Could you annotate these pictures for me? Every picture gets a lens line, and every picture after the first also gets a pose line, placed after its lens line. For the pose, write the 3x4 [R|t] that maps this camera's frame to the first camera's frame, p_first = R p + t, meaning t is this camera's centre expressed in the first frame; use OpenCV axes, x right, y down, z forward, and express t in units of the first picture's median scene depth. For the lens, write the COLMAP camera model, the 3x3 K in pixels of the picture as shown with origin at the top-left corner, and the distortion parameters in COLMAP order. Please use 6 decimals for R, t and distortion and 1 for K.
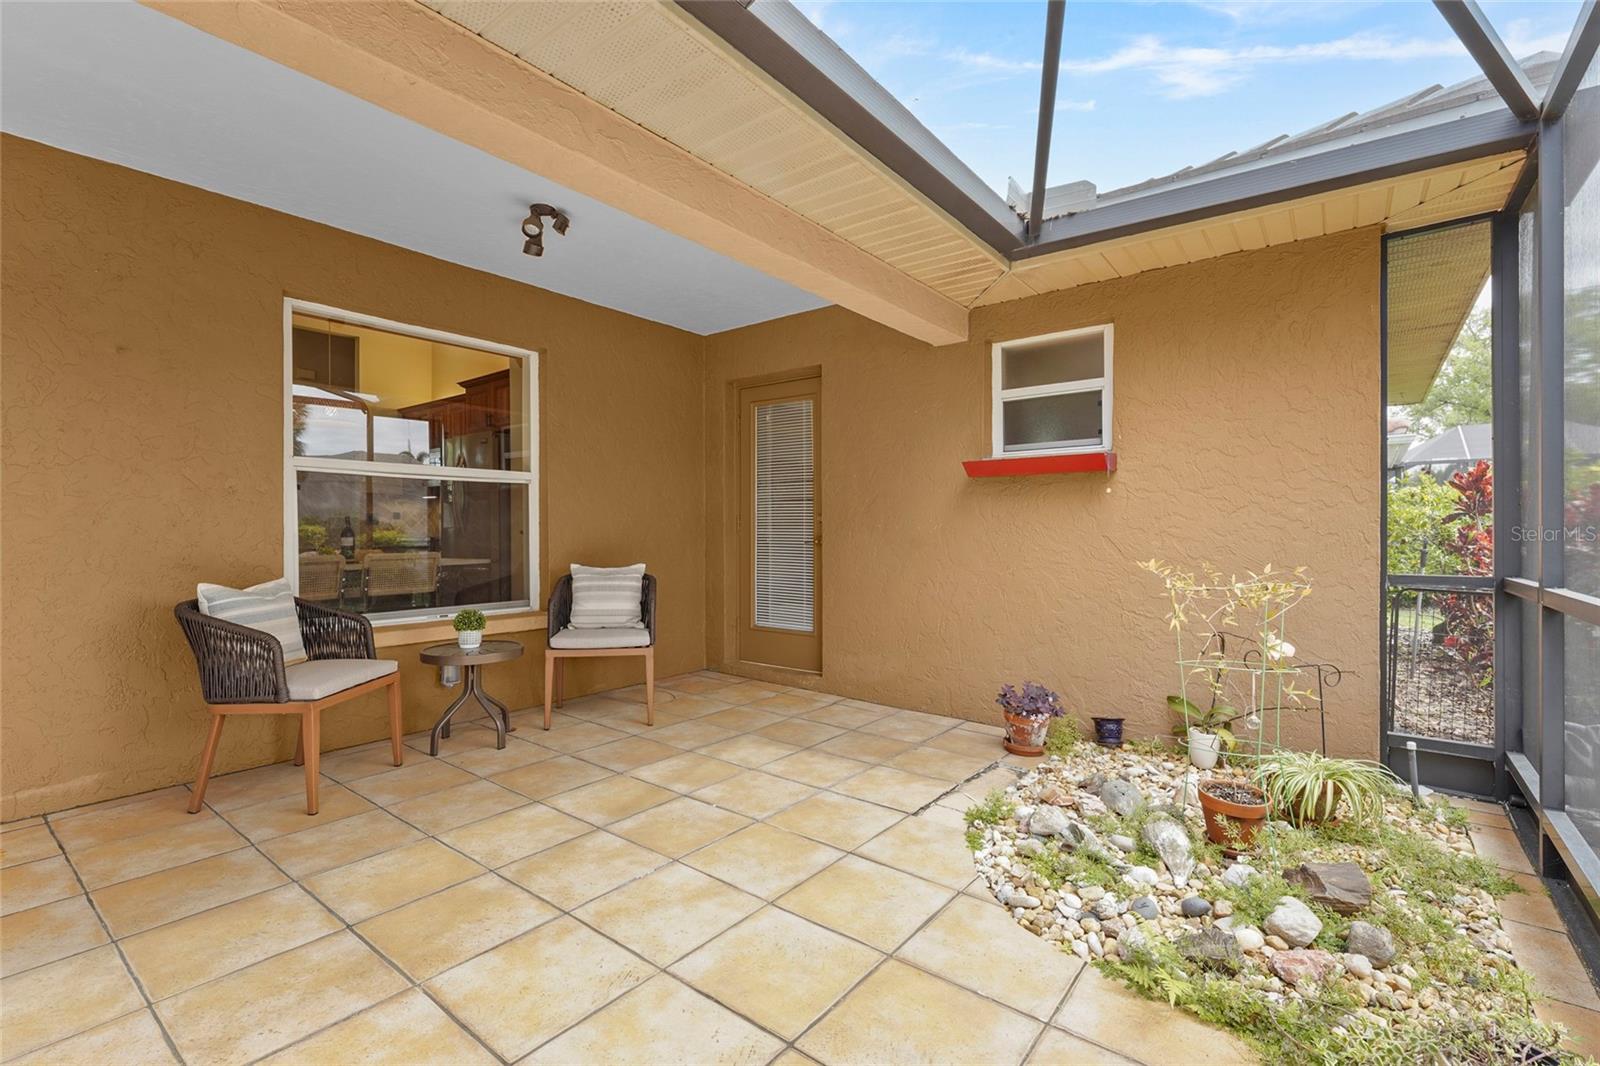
lens RADIAL K [[719.7, 0, 807.8], [0, 719.7, 535.8], [0, 0, 1]] dist [-0.002920, 0.000176]
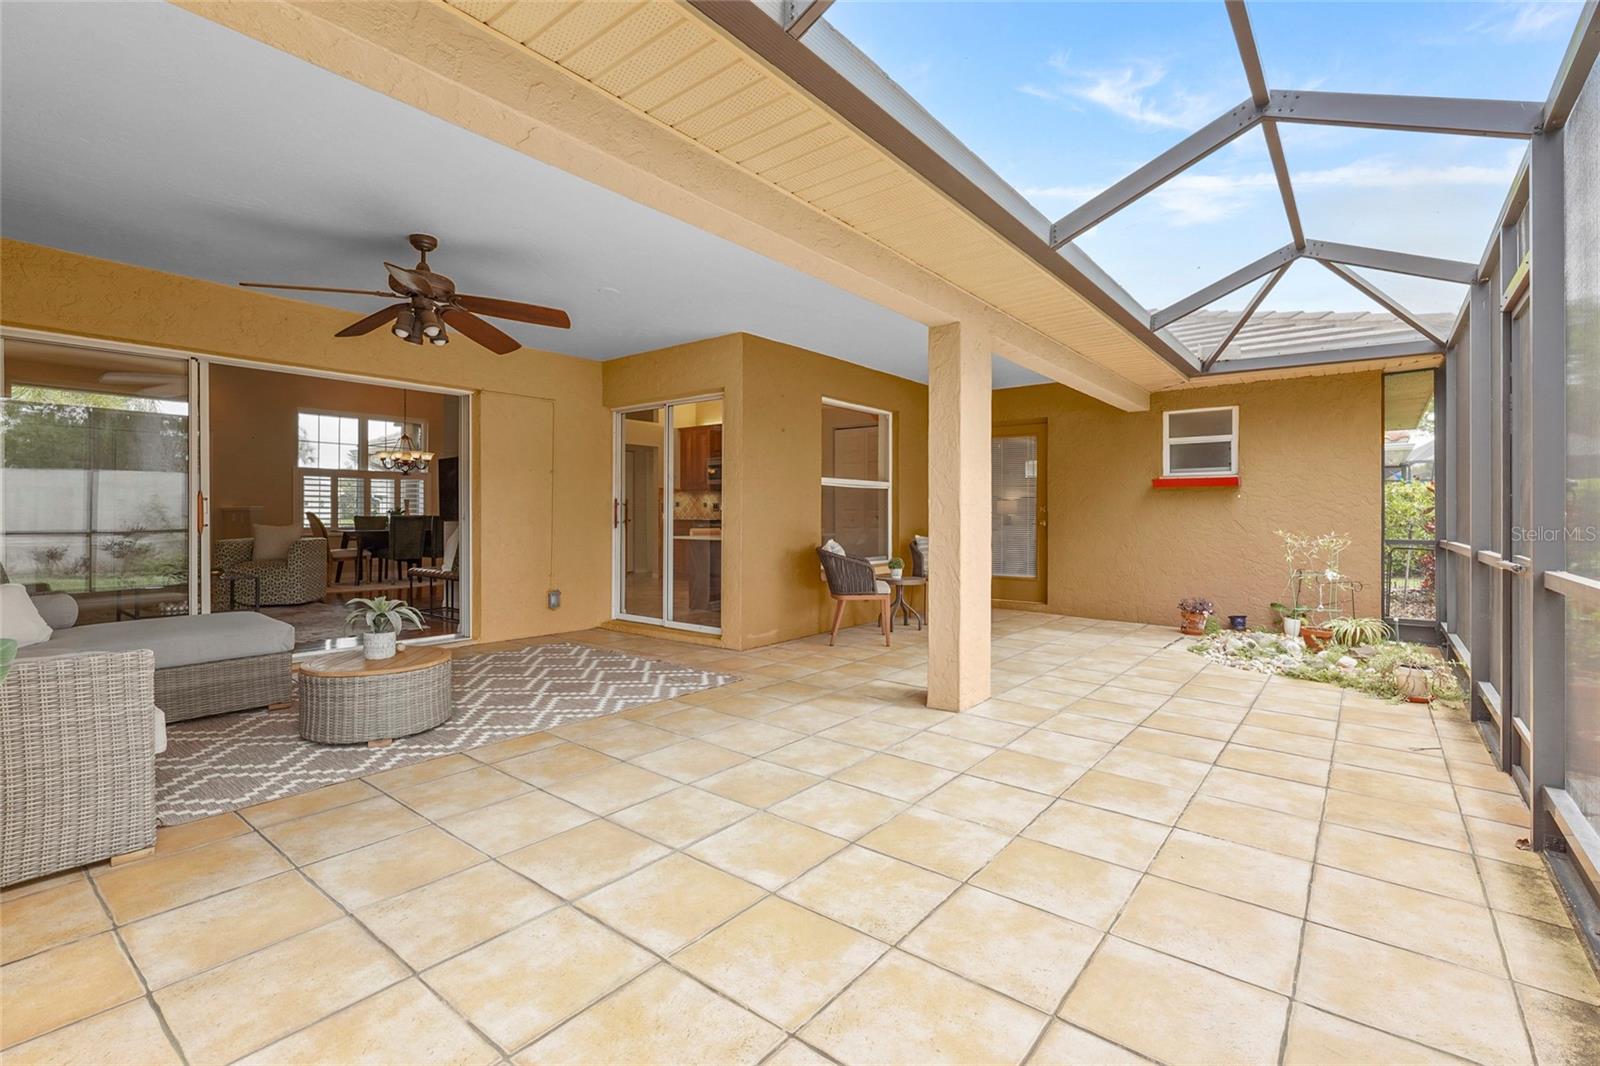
lens RADIAL K [[720.7, 0, 807.6], [0, 720.7, 524.0], [0, 0, 1]] dist [-0.003375, -0.000297]
pose [[0.999978, 0.004345, -0.004943, -0.662036], [-0.004354, 0.999989, -0.001768, 0.017685], [0.004935, 0.001789, 0.999986, -0.845383]]
